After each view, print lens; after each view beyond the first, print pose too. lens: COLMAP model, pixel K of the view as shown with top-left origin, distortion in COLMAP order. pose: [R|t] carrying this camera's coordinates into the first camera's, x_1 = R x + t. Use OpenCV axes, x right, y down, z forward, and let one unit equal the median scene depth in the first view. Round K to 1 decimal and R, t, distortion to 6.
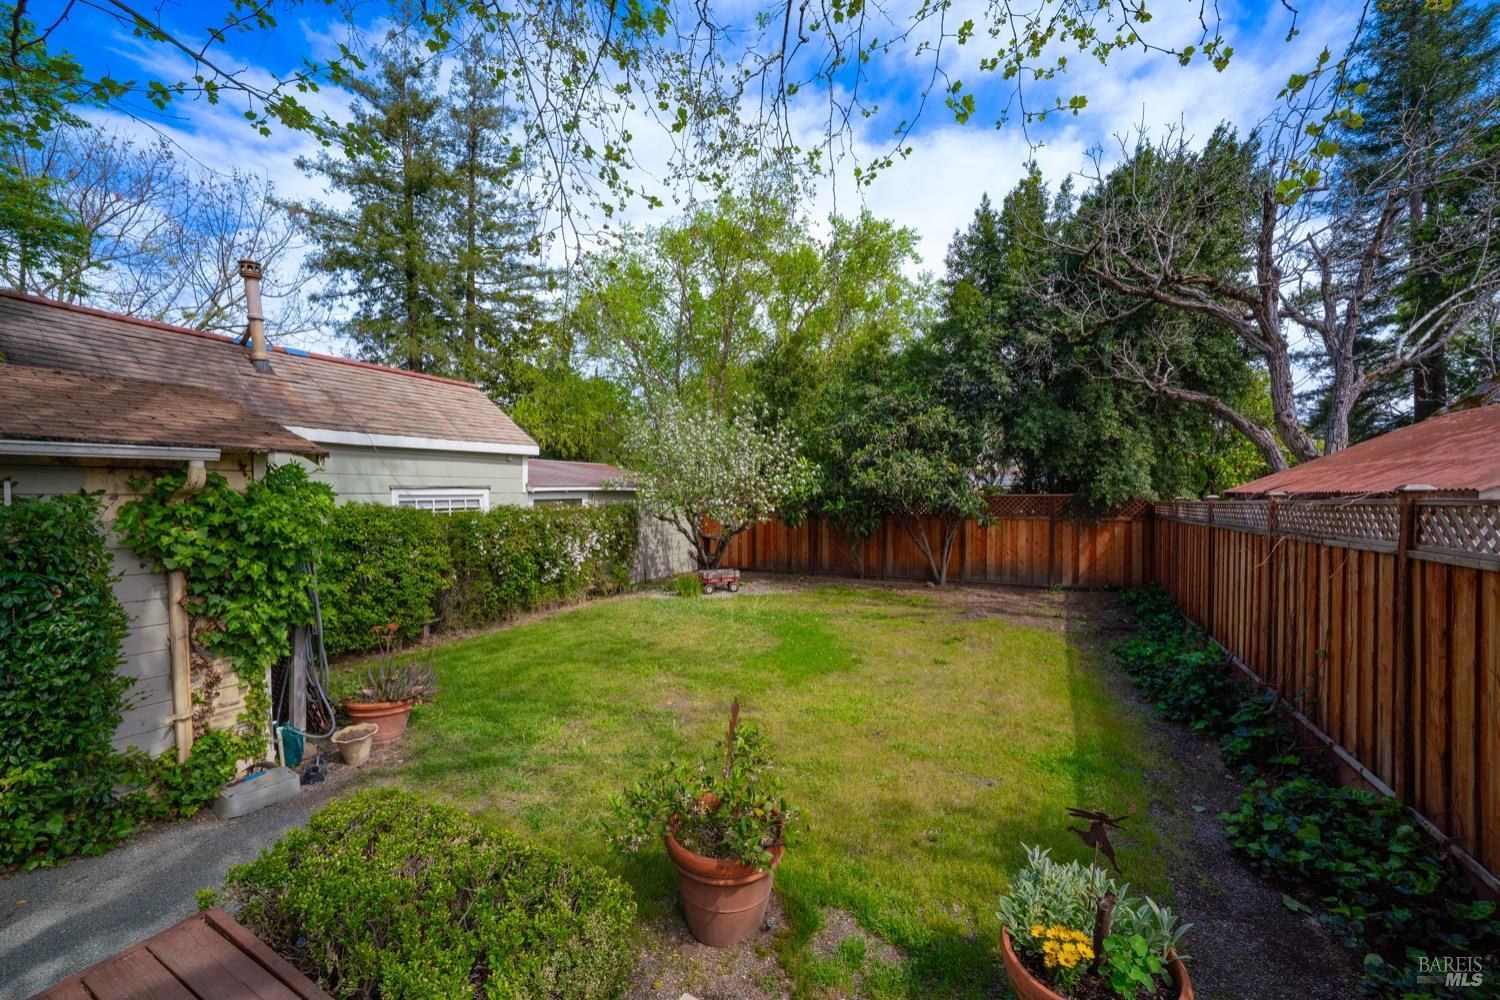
lens RADIAL K [[576.8, 0, 749.4], [0, 576.8, 501.1], [0, 0, 1]] dist [-0.015659, 0.001715]
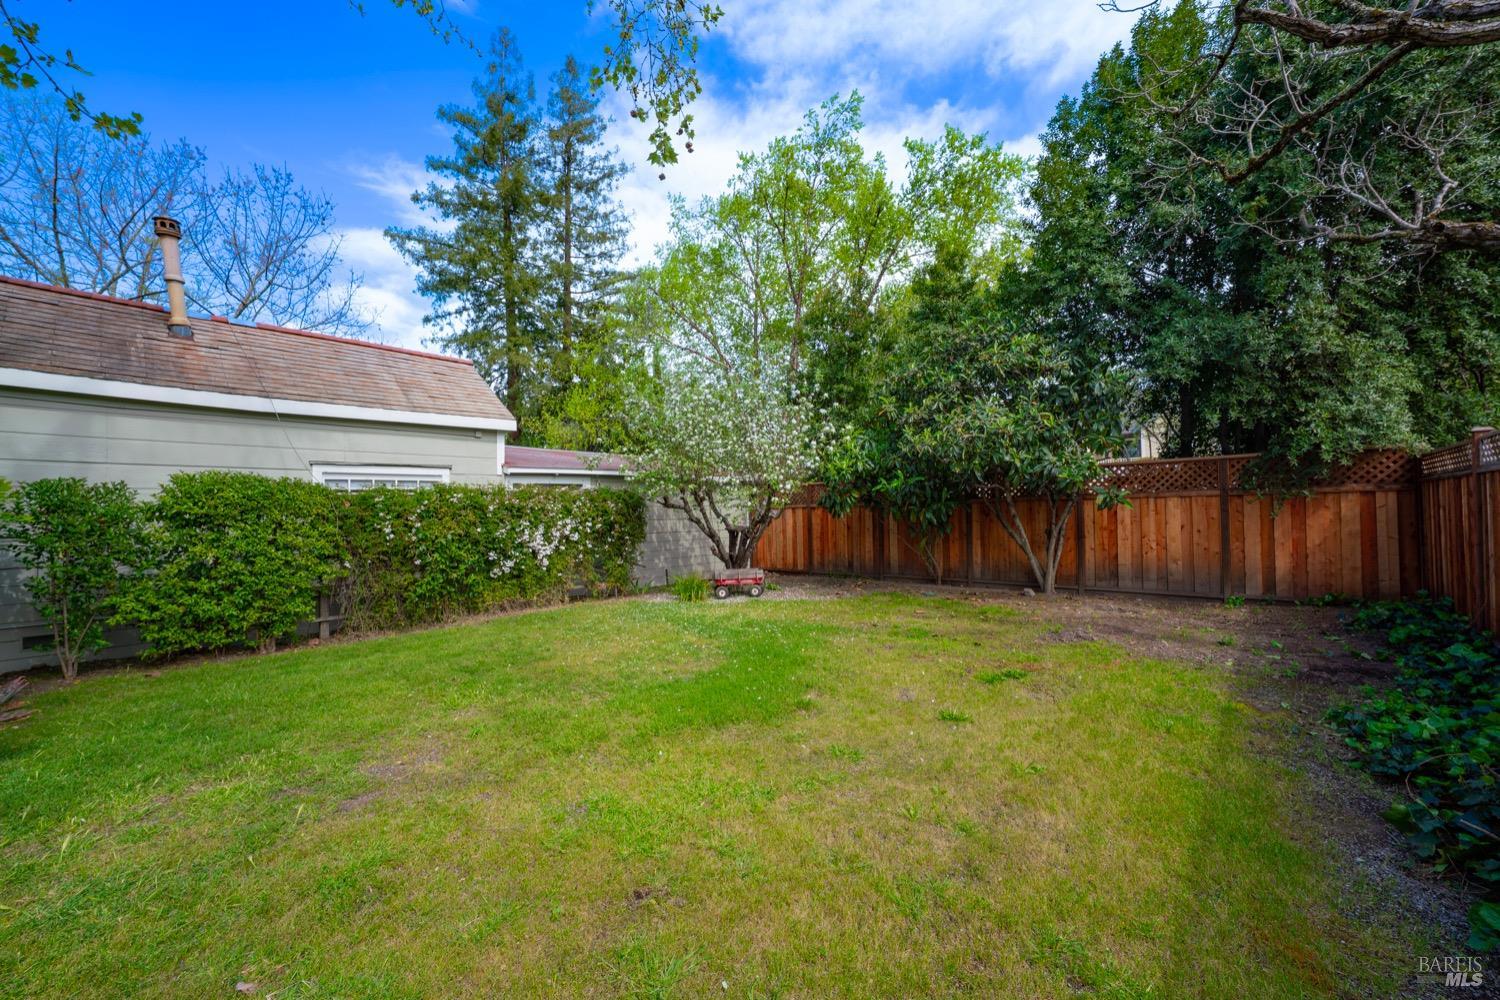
lens RADIAL K [[576.8, 0, 745.3], [0, 576.8, 500.7], [0, 0, 1]] dist [-0.015659, 0.001715]
pose [[0.968165, -0.021931, -0.249349, 0.165542], [0.015631, 0.999507, -0.027218, 0.049764], [0.249823, 0.022454, 0.968031, 0.242955]]
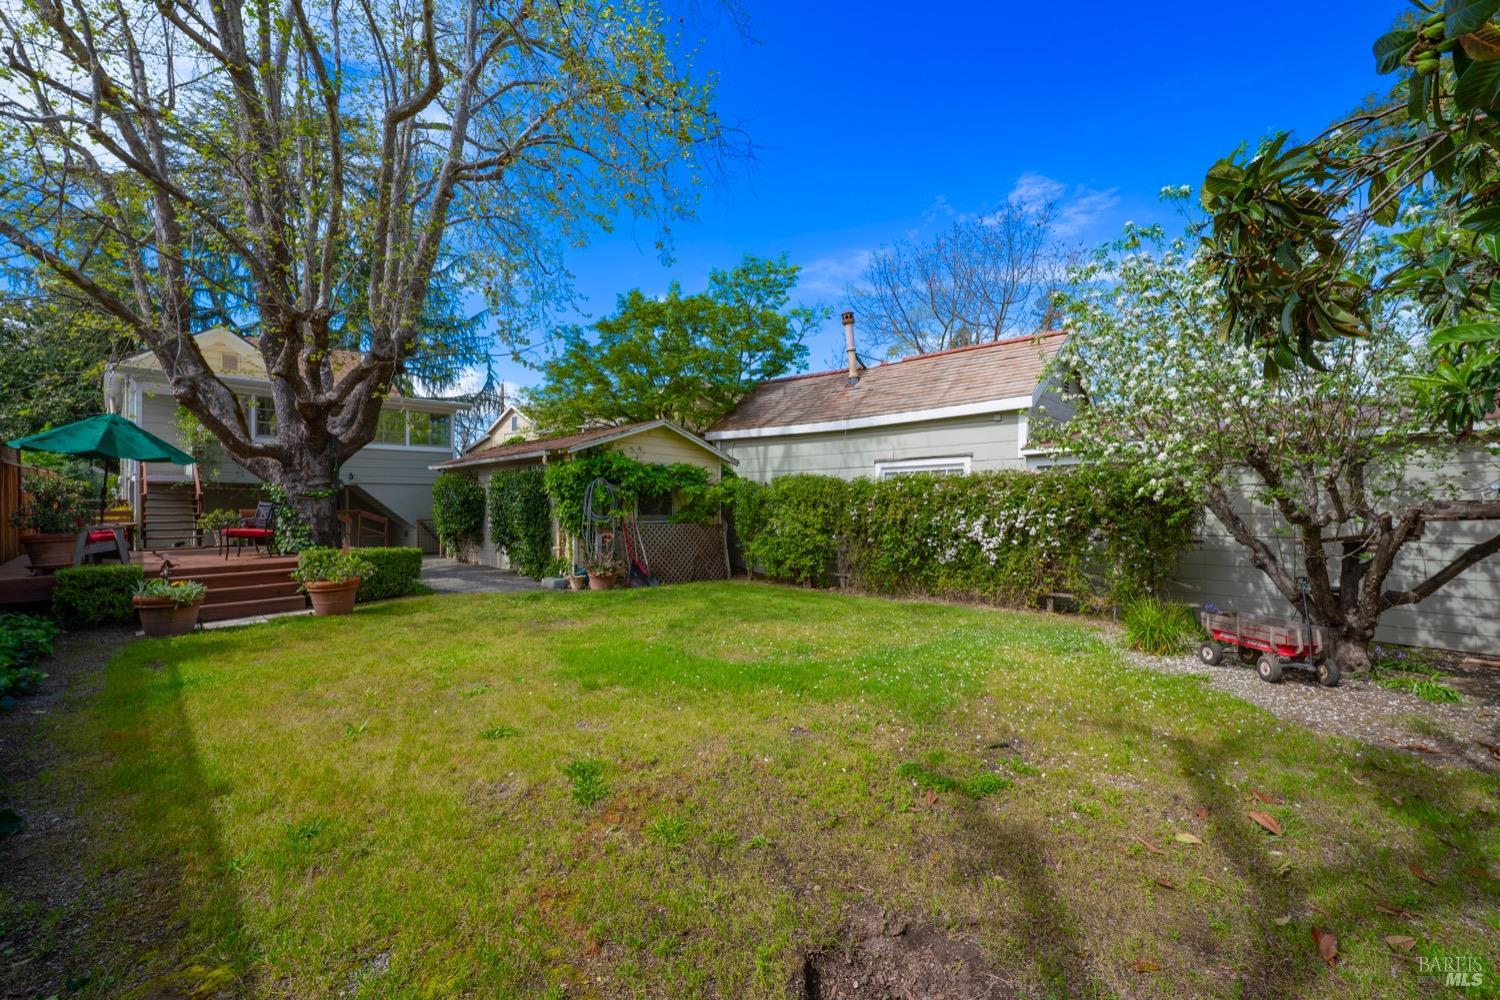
lens RADIAL K [[638.4, 0, 748.0], [0, 638.4, 501.0], [0, 0, 1]] dist [0.000534, 0.000011]
pose [[-0.269170, -0.003681, -0.963086, 0.506083], [-0.006970, 0.999974, -0.001874, 0.044644], [0.963067, 0.006209, -0.269189, 0.814370]]
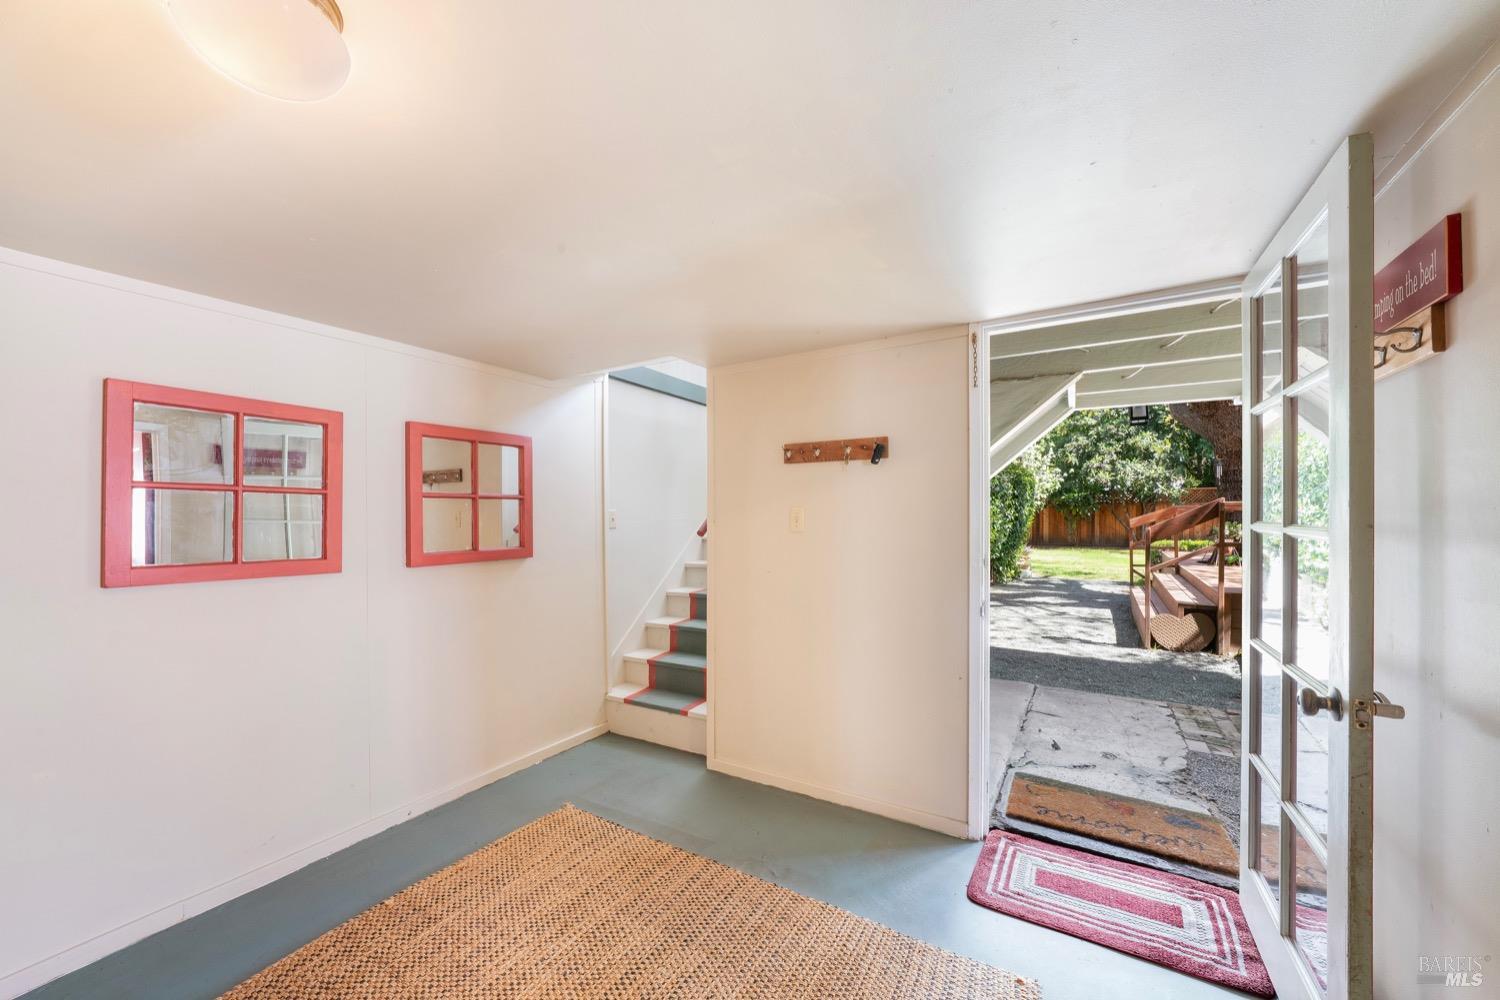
lens RADIAL K [[561.3, 0, 753.3], [0, 561.3, 512.2], [0, 0, 1]] dist [-0.000894, -0.000023]
pose [[0.998193, -0.004848, -0.059898, -0.654474], [0.004007, 0.999892, -0.014139, 0.073110], [0.059961, 0.013873, 0.998104, -0.596069]]
